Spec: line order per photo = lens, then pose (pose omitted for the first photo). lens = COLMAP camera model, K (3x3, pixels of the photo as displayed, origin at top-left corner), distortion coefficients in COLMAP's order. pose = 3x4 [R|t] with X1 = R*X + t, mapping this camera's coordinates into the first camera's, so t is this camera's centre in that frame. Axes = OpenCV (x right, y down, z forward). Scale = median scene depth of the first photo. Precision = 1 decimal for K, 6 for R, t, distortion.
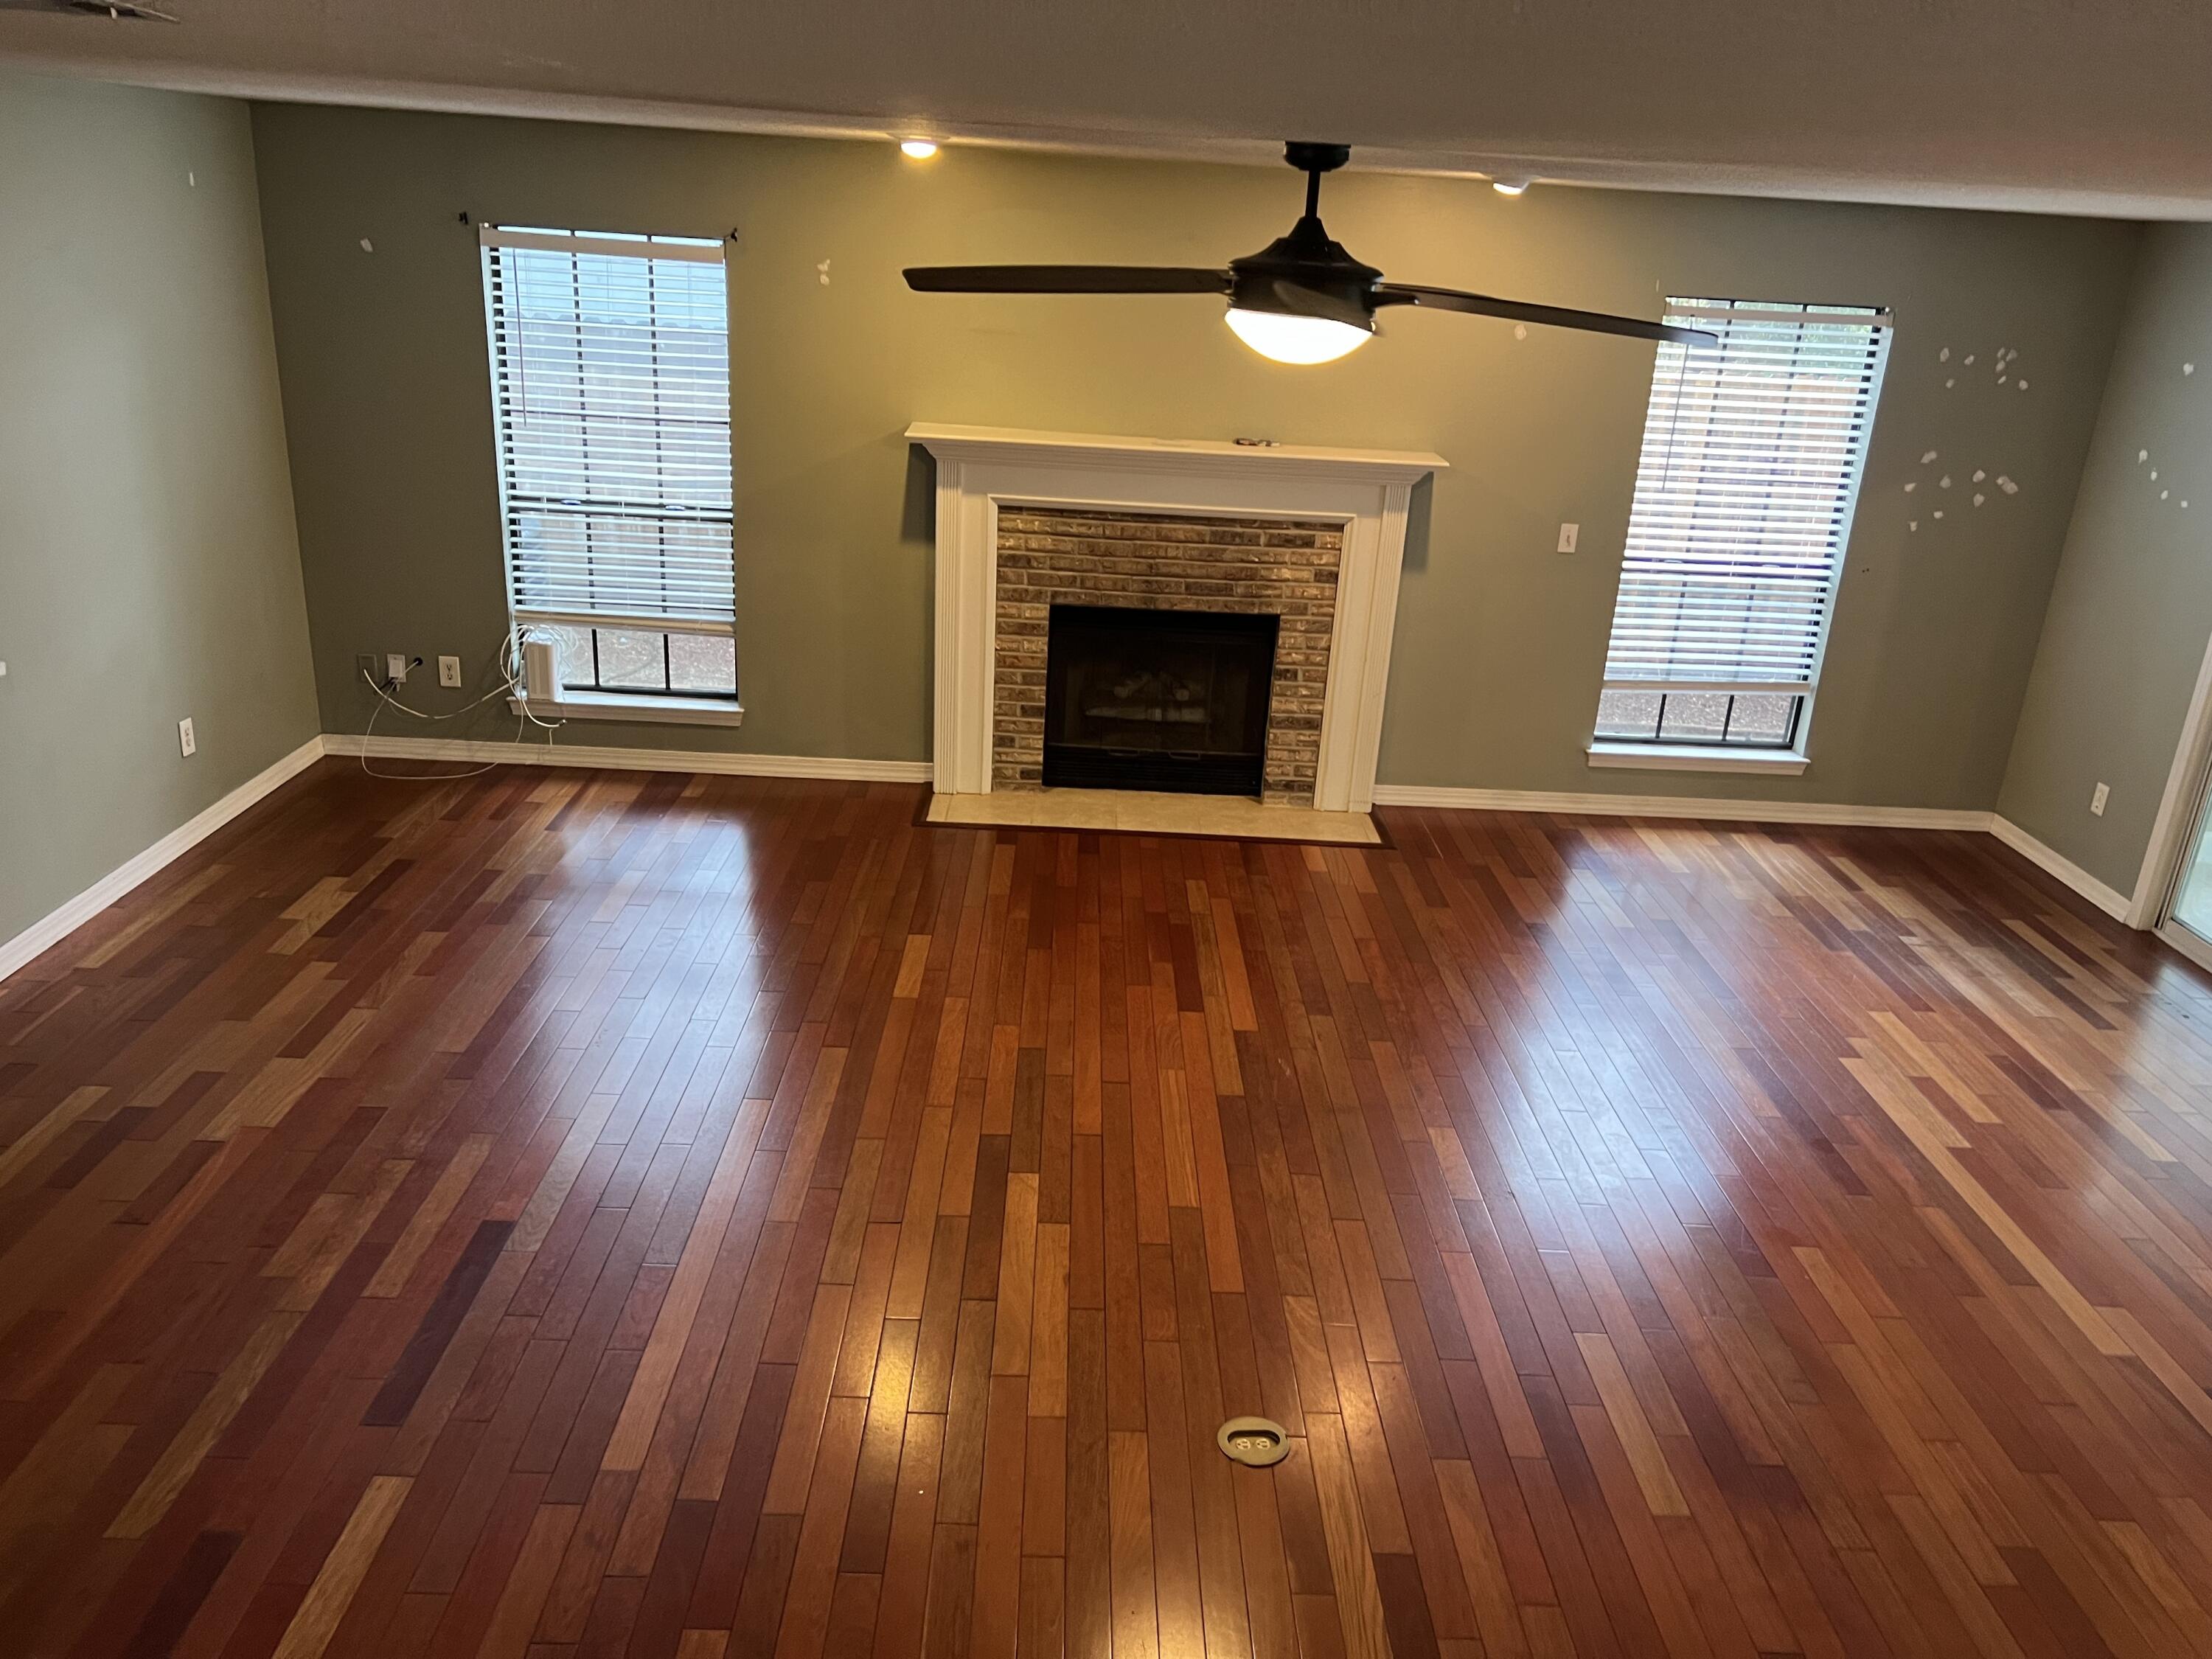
lens RADIAL K [[1687.1, 0, 1111.1], [0, 1687.1, 838.7], [0, 0, 1]] dist [0.054877, -0.036232]
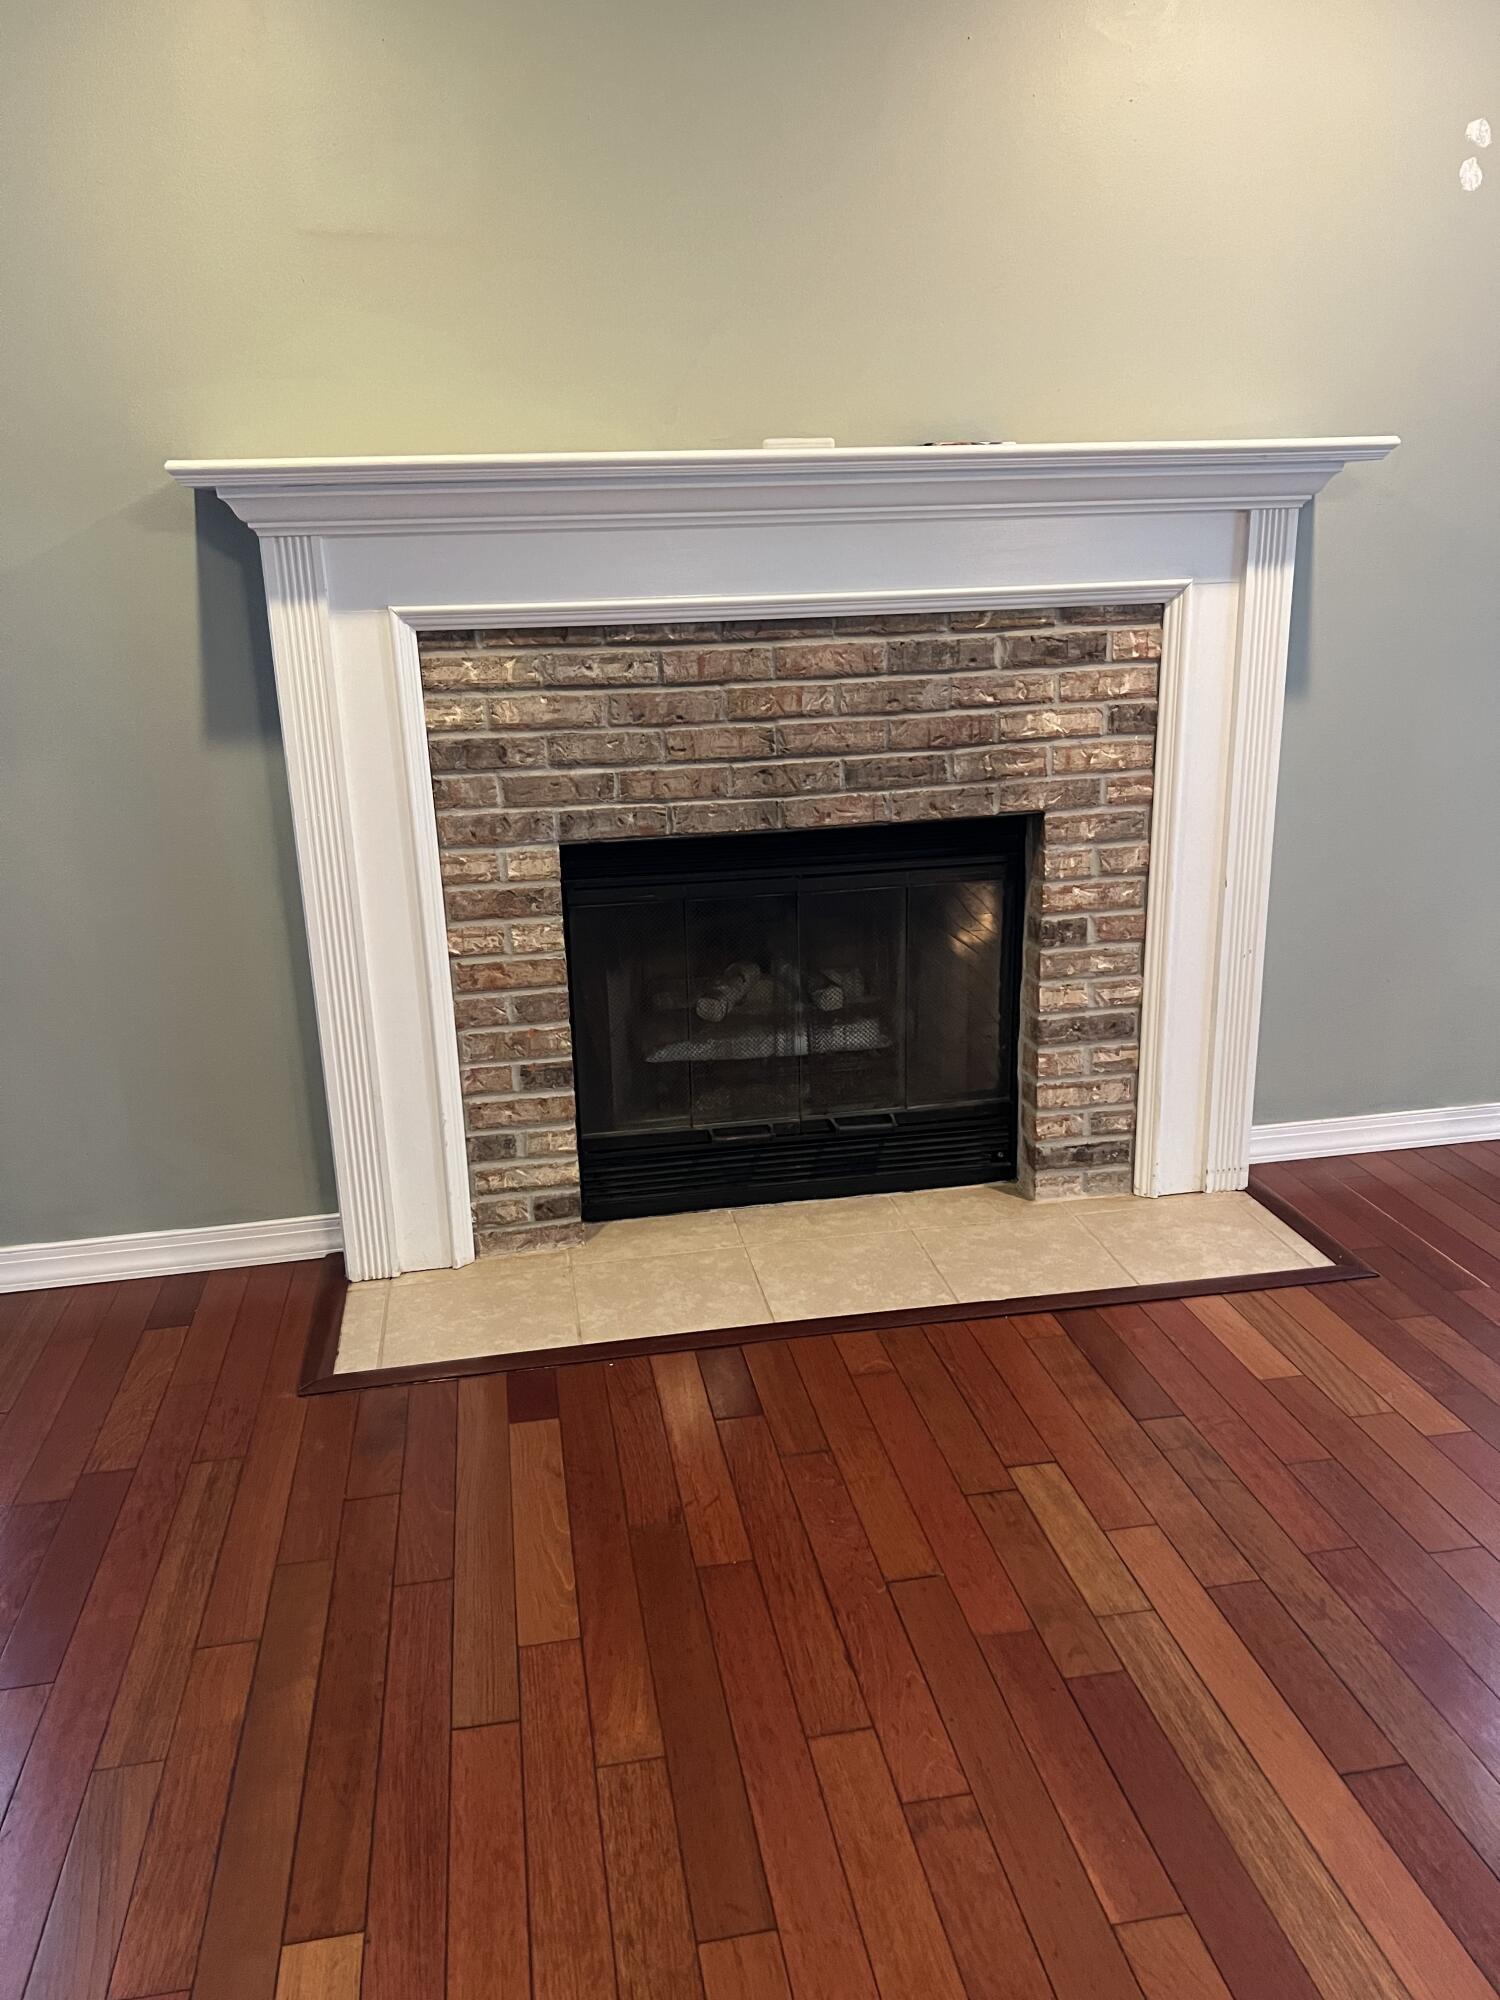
lens RADIAL K [[1525.4, 0, 754.9], [0, 1525.4, 986.8], [0, 0, 1]] dist [0.054877, -0.036232]
pose [[0.982432, -0.125061, 0.138516, -0.046204], [0.134523, 0.989021, -0.061160, -0.068196], [-0.129346, 0.078719, 0.988470, 0.588496]]
